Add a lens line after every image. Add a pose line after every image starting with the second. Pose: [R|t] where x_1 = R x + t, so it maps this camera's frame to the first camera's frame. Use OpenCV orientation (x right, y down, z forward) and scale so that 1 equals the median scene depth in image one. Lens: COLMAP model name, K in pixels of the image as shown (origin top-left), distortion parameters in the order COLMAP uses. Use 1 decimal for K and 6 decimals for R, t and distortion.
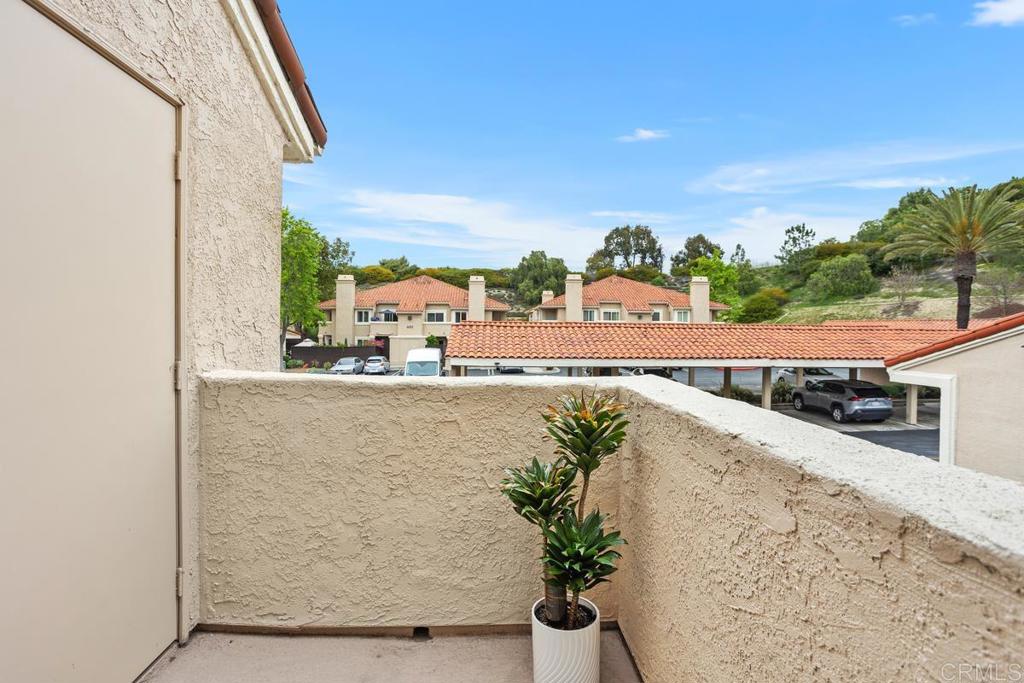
lens RADIAL K [[495.7, 0, 508.2], [0, 495.7, 333.9], [0, 0, 1]] dist [-0.053048, 0.030448]
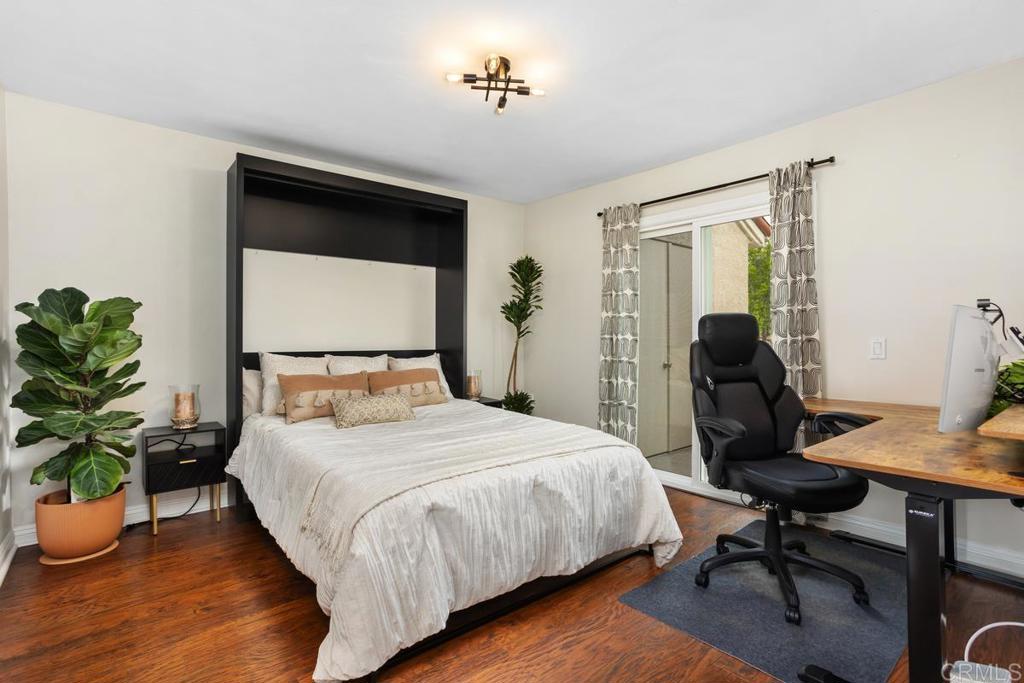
lens RADIAL K [[510.8, 0, 510.1], [0, 510.8, 340.4], [0, 0, 1]] dist [-0.041394, 0.038434]
pose [[0.620163, -0.009963, -0.784410, 0.858898], [0.002659, 0.999940, -0.010598, 0.073388], [0.784468, 0.004487, 0.620153, -1.627853]]
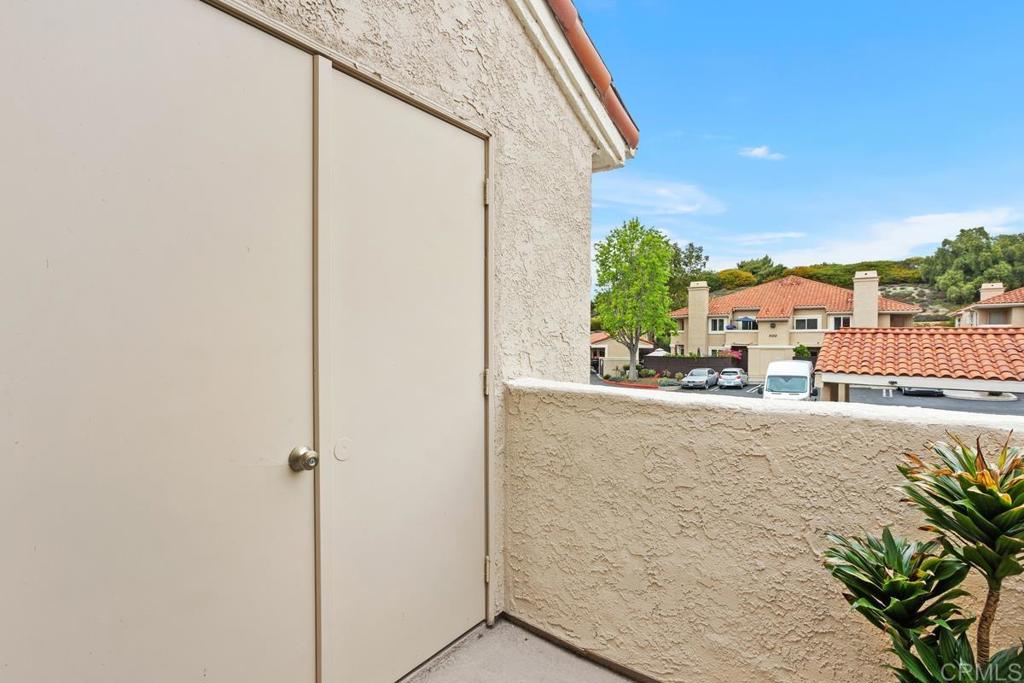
lens RADIAL K [[510.8, 0, 510.1], [0, 510.8, 340.4], [0, 0, 1]] dist [-0.041394, 0.038434]
pose [[0.774685, -0.002396, -0.632343, 0.088340], [-0.001480, 0.999983, -0.005602, -0.001738], [0.632346, 0.005275, 0.774668, 0.129481]]
